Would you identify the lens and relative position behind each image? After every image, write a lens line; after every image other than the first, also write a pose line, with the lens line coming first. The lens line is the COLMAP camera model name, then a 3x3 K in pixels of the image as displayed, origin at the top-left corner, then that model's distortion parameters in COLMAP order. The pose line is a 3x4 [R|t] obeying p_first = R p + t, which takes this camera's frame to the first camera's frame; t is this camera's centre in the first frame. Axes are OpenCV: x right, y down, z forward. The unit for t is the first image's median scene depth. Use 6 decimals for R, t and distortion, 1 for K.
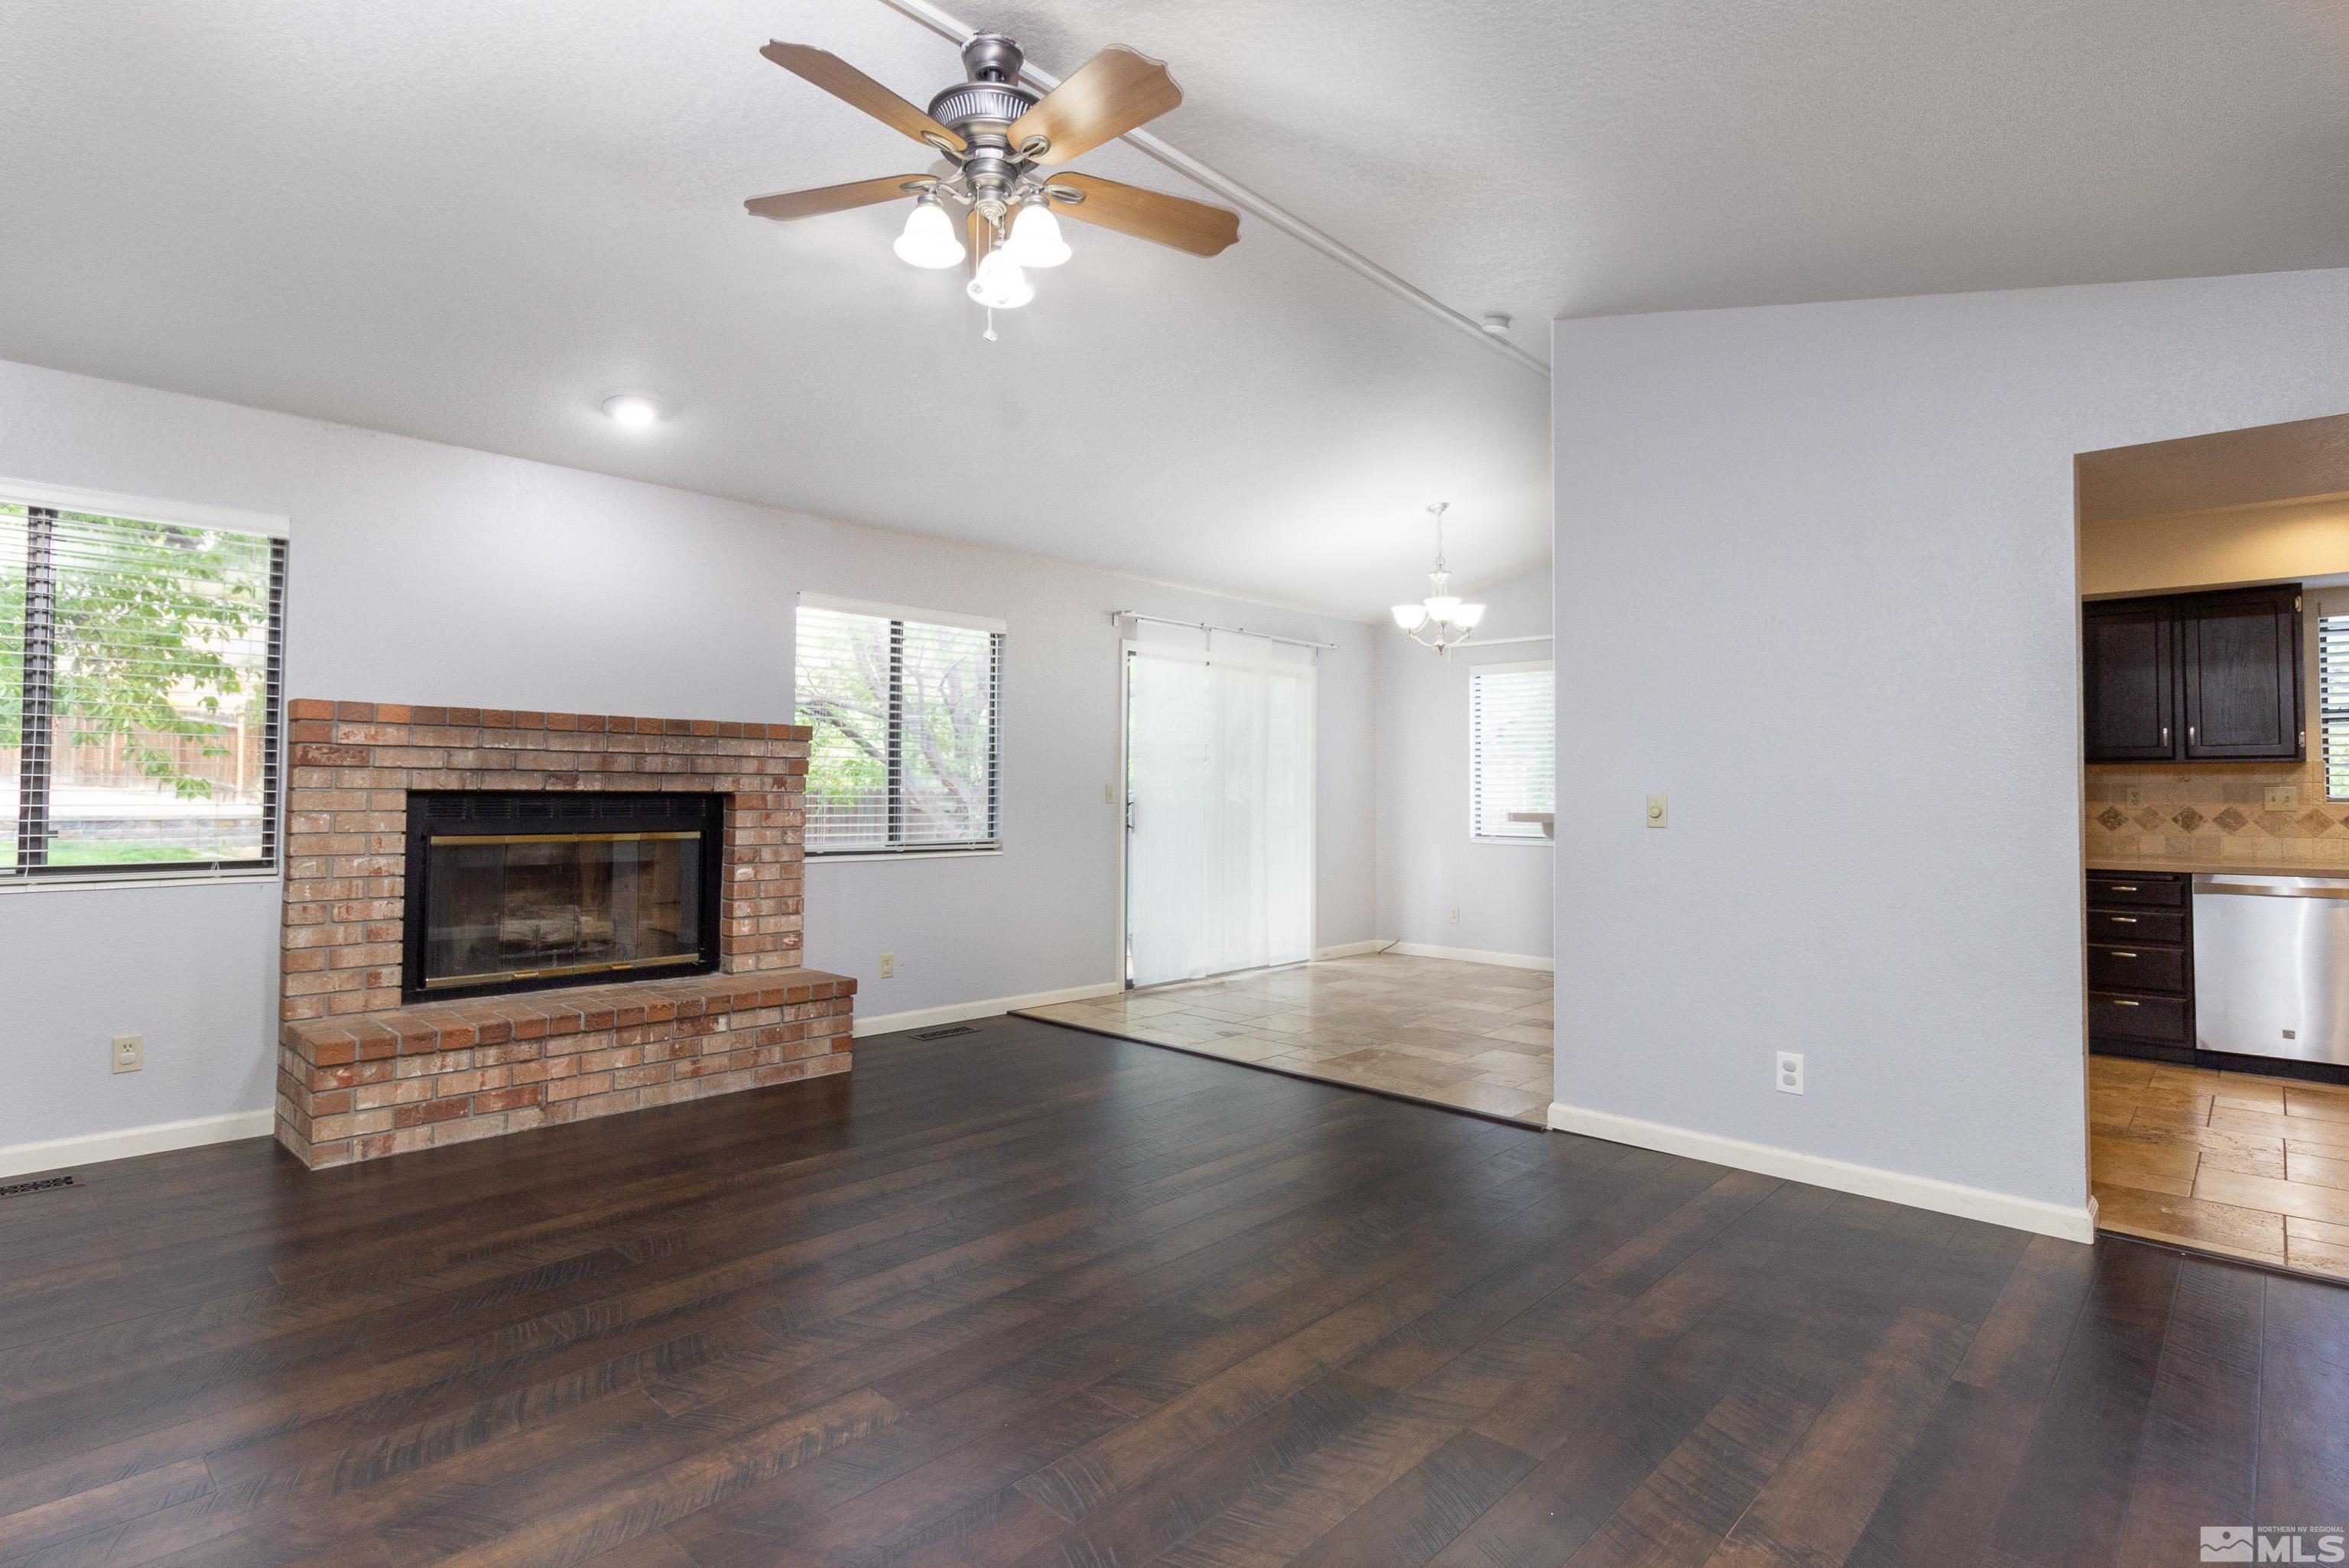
lens RADIAL K [[1169.9, 0, 1174.5], [0, 1169.9, 784.0], [0, 0, 1]] dist [-0.000719, -0.007242]
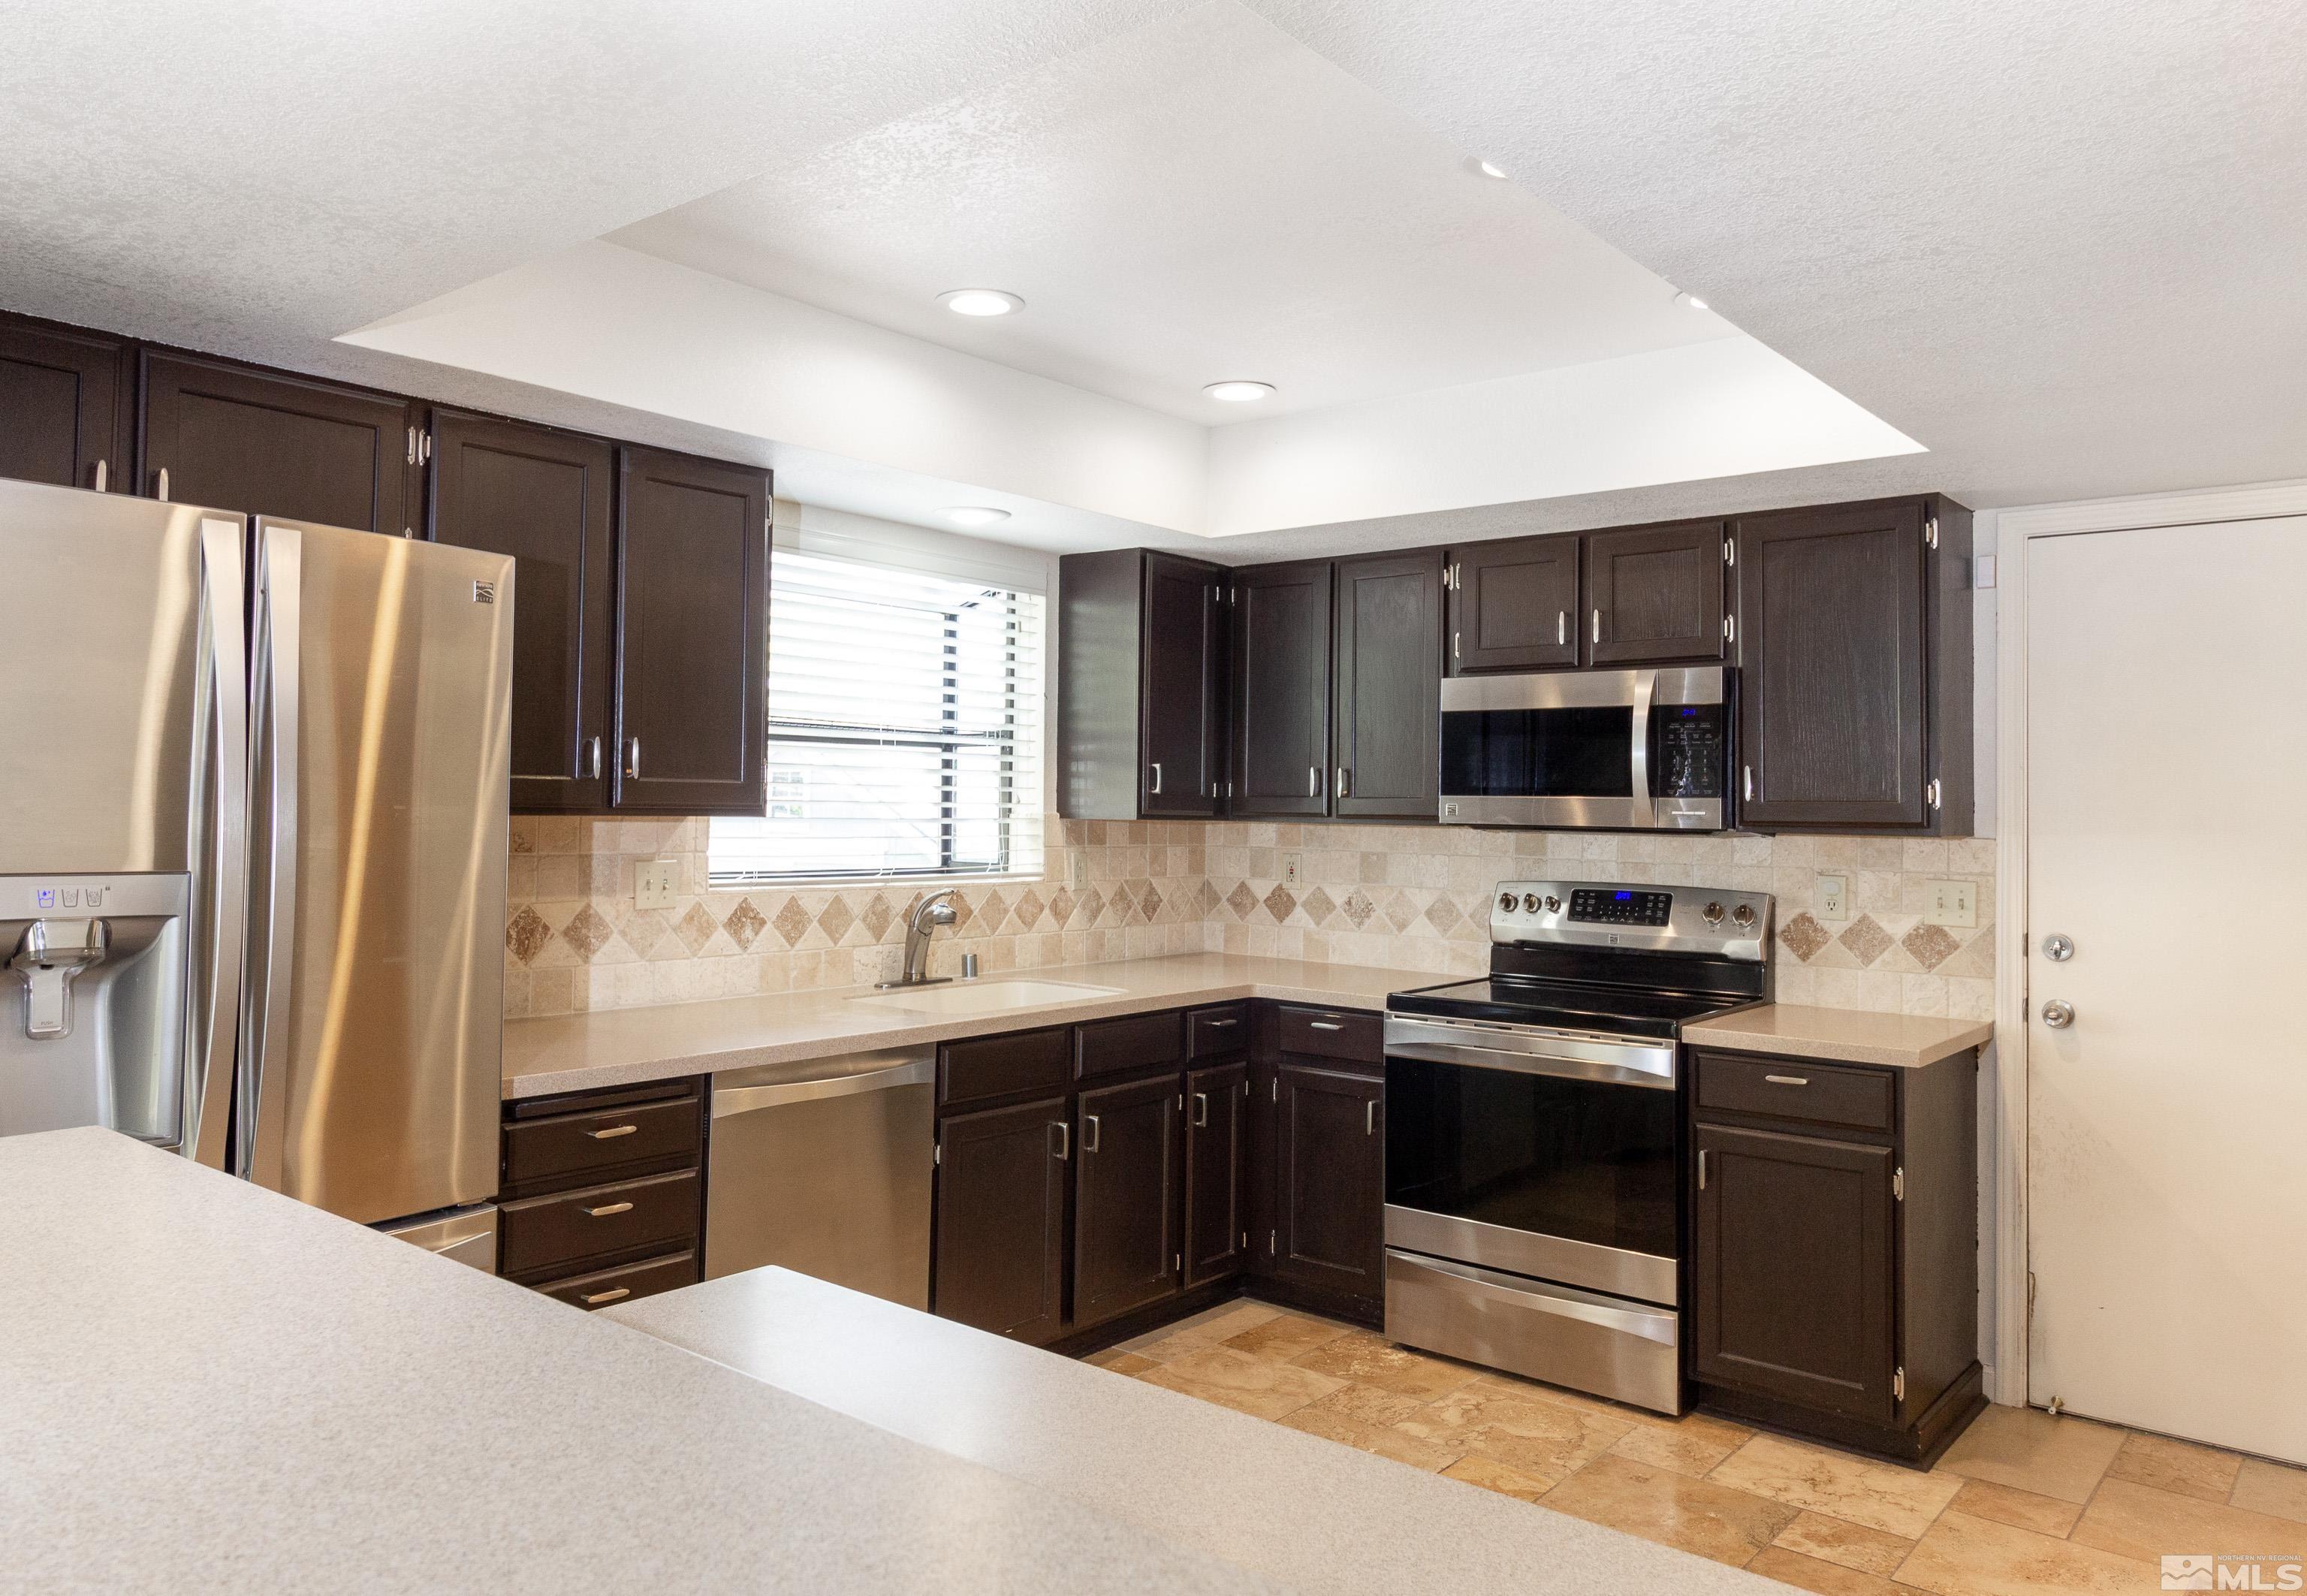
lens RADIAL K [[1622.1, 0, 1071.2], [0, 1622.1, 752.7], [0, 0, 1]] dist [0.004248, 0.002669]
pose [[-0.029127, 0.026691, 0.999219, 0.289202], [-0.023003, 0.999361, -0.027365, -0.035041], [-0.999311, -0.023782, -0.028494, 1.010732]]
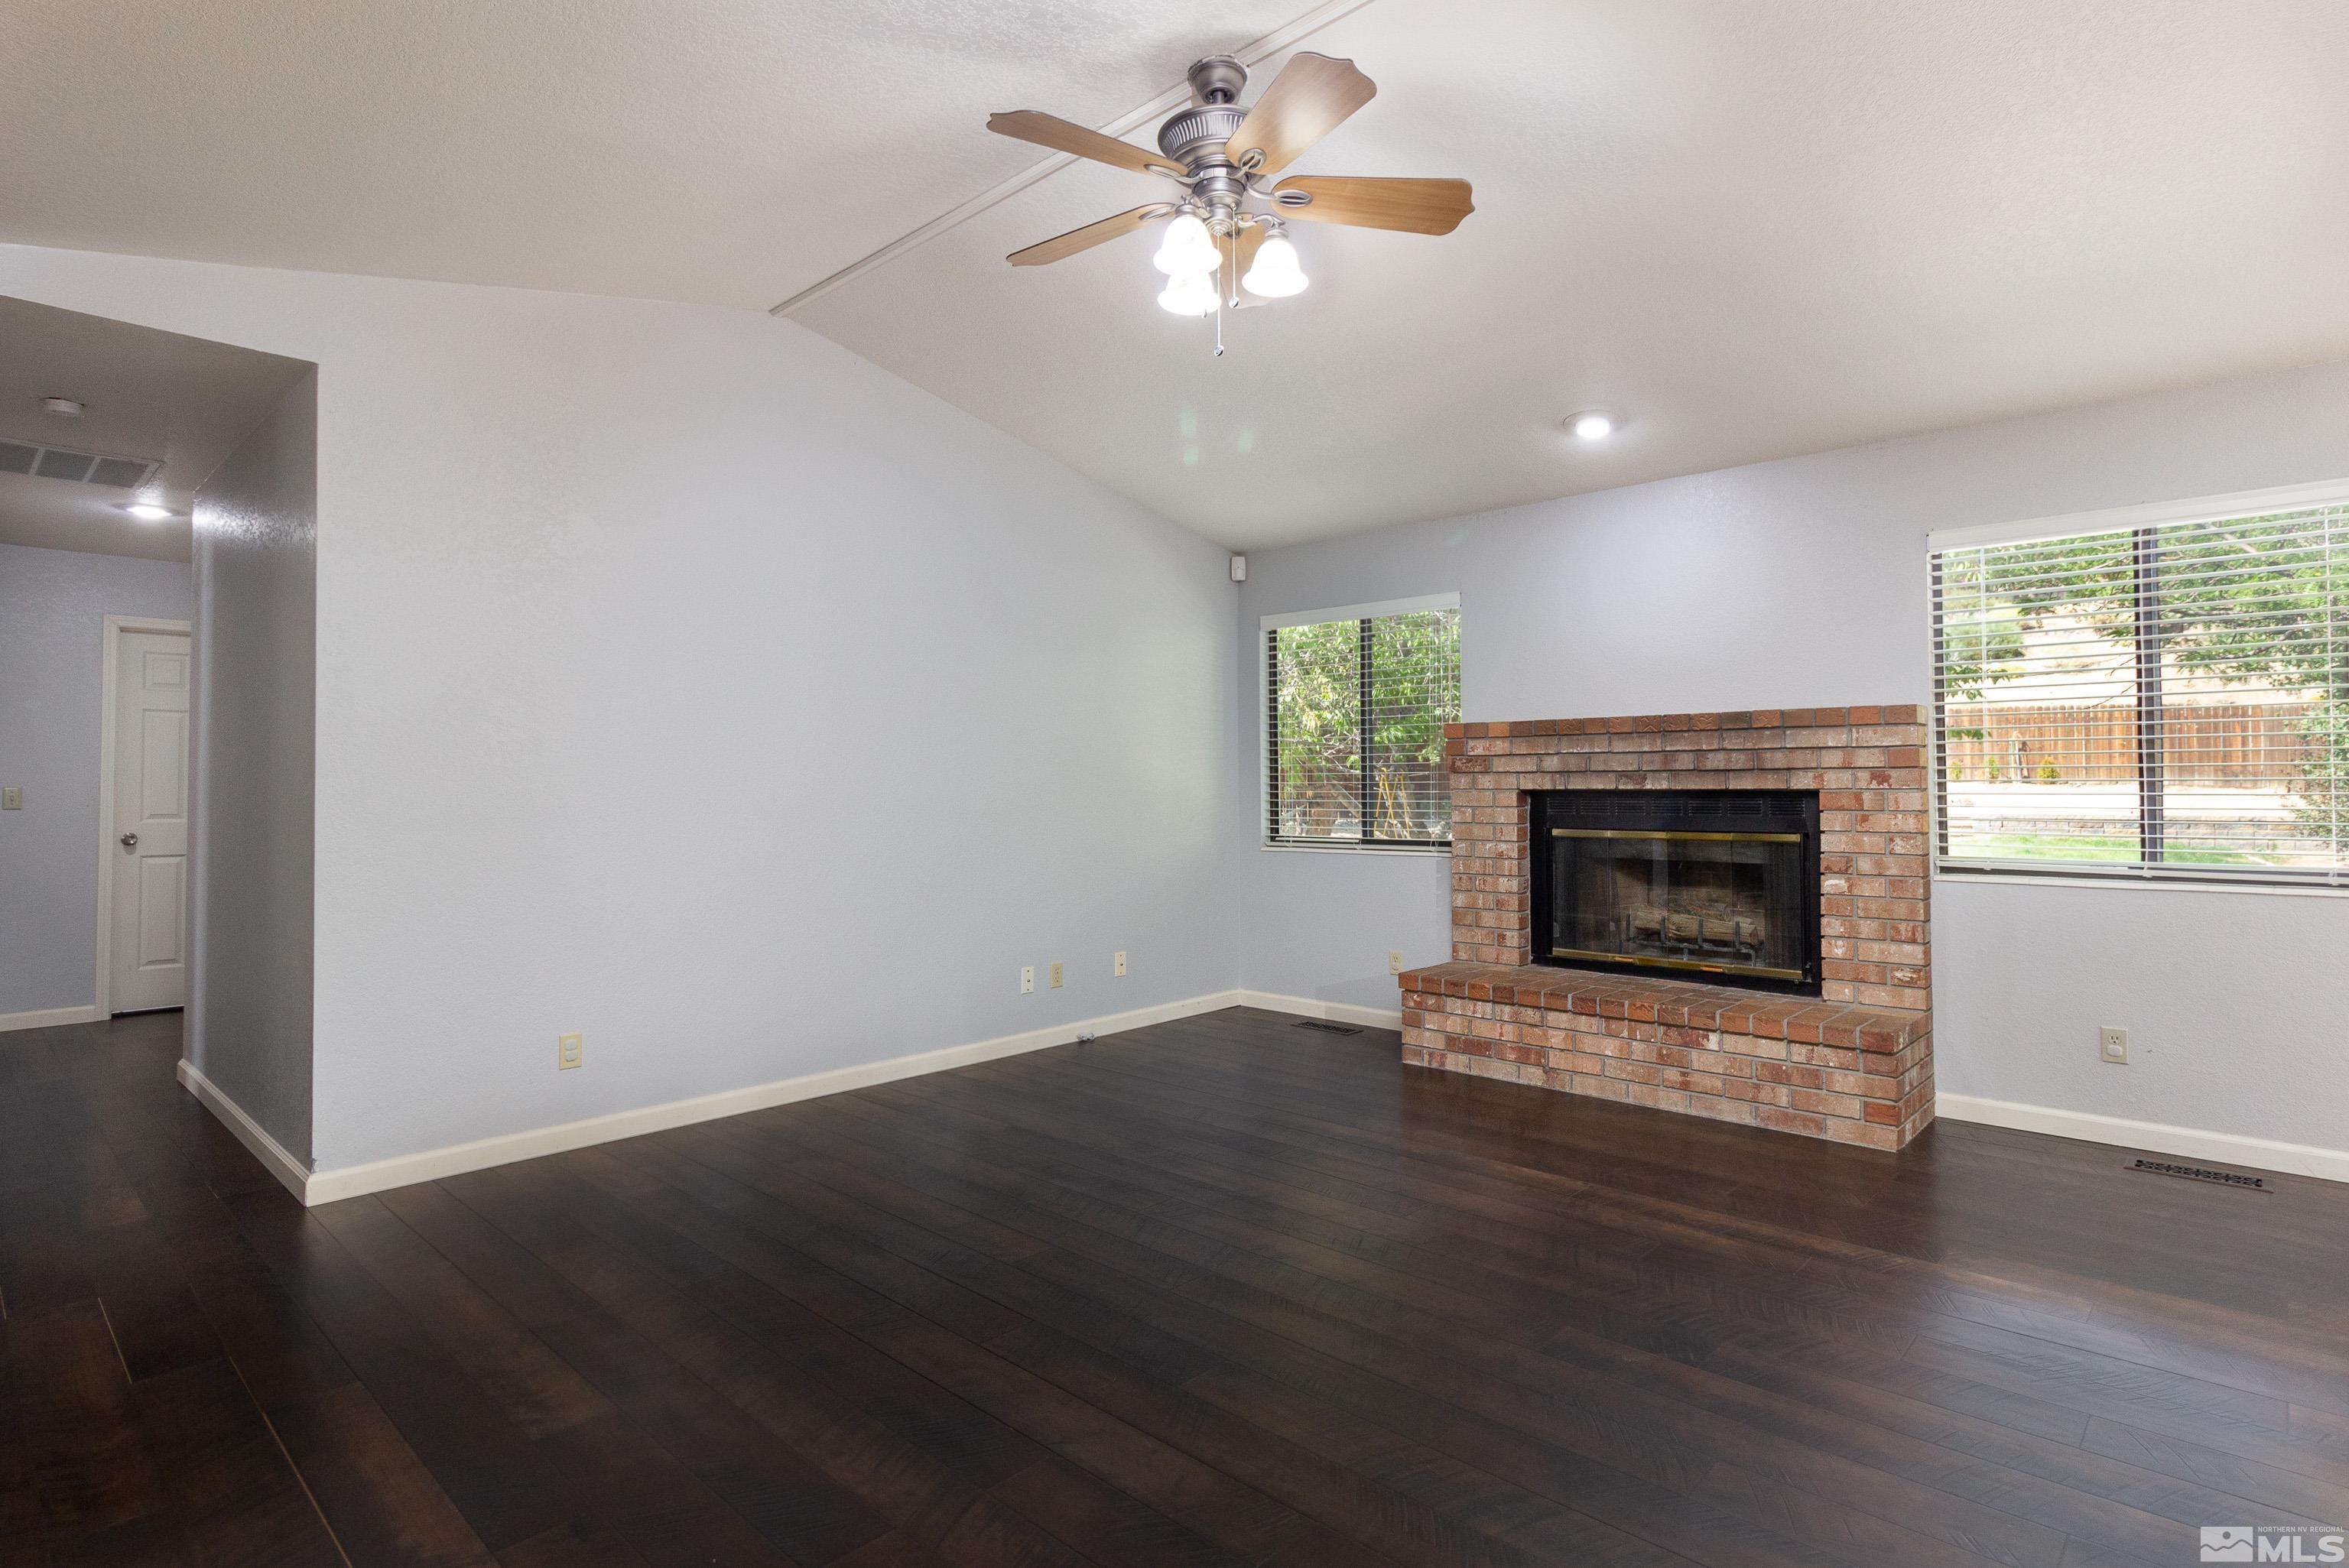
lens RADIAL K [[1178.1, 0, 1189.0], [0, 1178.1, 765.5], [0, 0, 1]] dist [-0.000992, -0.000146]
pose [[0.011208, -0.029121, -0.999513, 0.546213], [0.010311, 0.999526, -0.029005, 0.010780], [0.999884, -0.009981, 0.011503, 0.586092]]
